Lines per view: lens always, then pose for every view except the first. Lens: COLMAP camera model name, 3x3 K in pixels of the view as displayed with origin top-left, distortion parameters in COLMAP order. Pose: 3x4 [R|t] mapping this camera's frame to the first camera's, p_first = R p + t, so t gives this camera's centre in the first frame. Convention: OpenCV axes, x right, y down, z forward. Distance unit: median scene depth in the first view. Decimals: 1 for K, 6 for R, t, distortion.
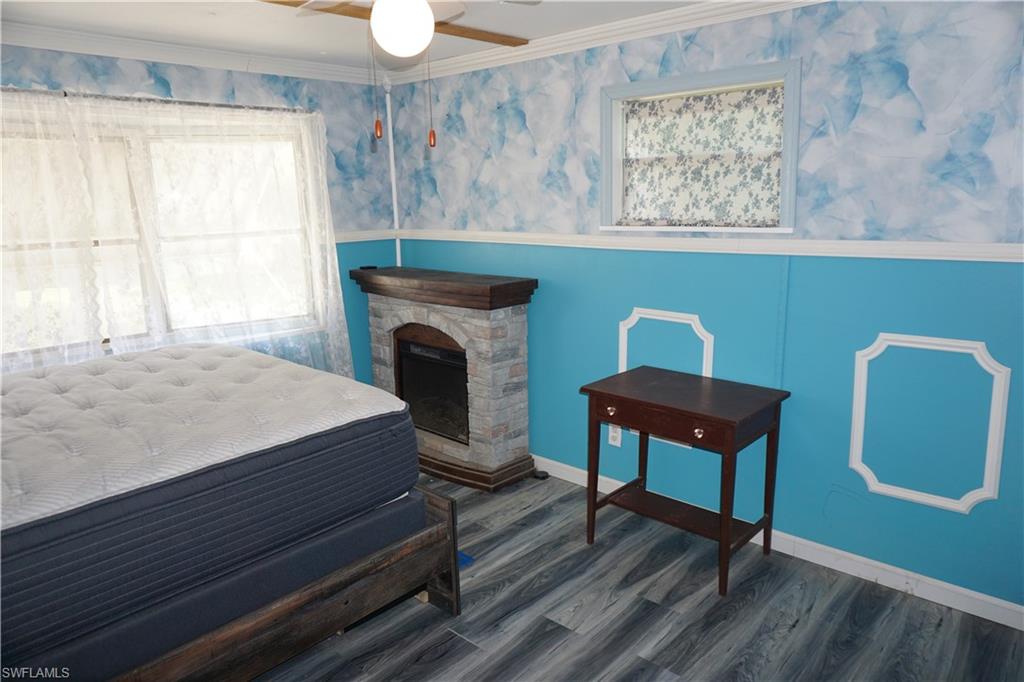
lens RADIAL K [[684.0, 0, 512.0], [0, 684.0, 341.0], [0, 0, 1]] dist [-0.055503, 0.033400]
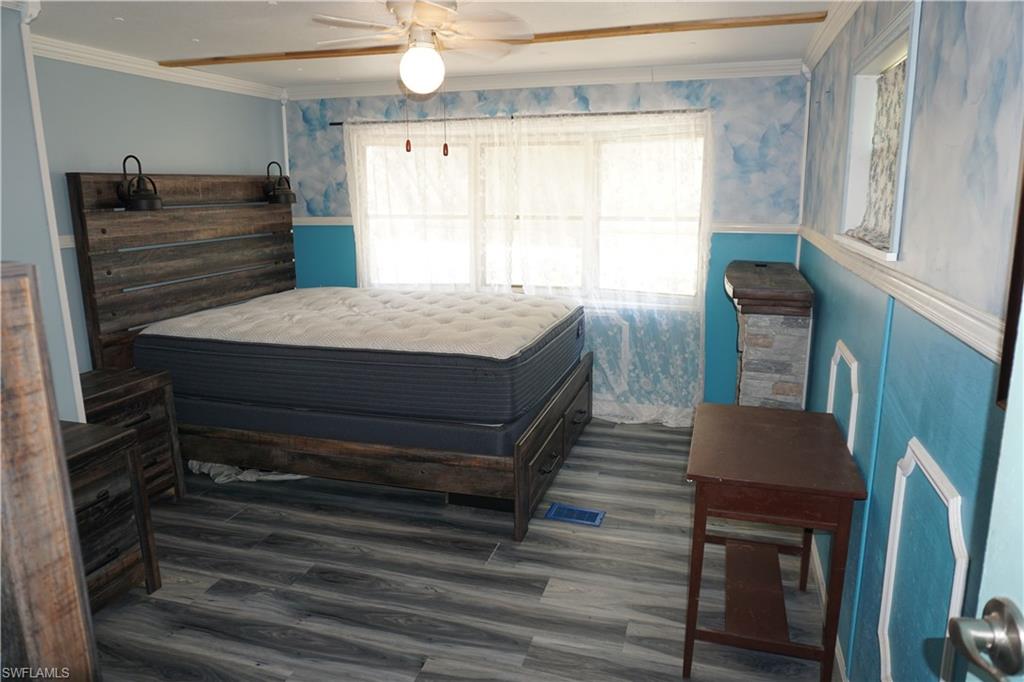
lens RADIAL K [[684.0, 0, 512.0], [0, 684.0, 341.0], [0, 0, 1]] dist [-0.055503, 0.033400]
pose [[0.436319, 0.210951, -0.874714, 0.626497], [-0.190597, 0.971738, 0.139277, -0.074481], [0.879374, 0.105949, 0.464195, 0.275048]]
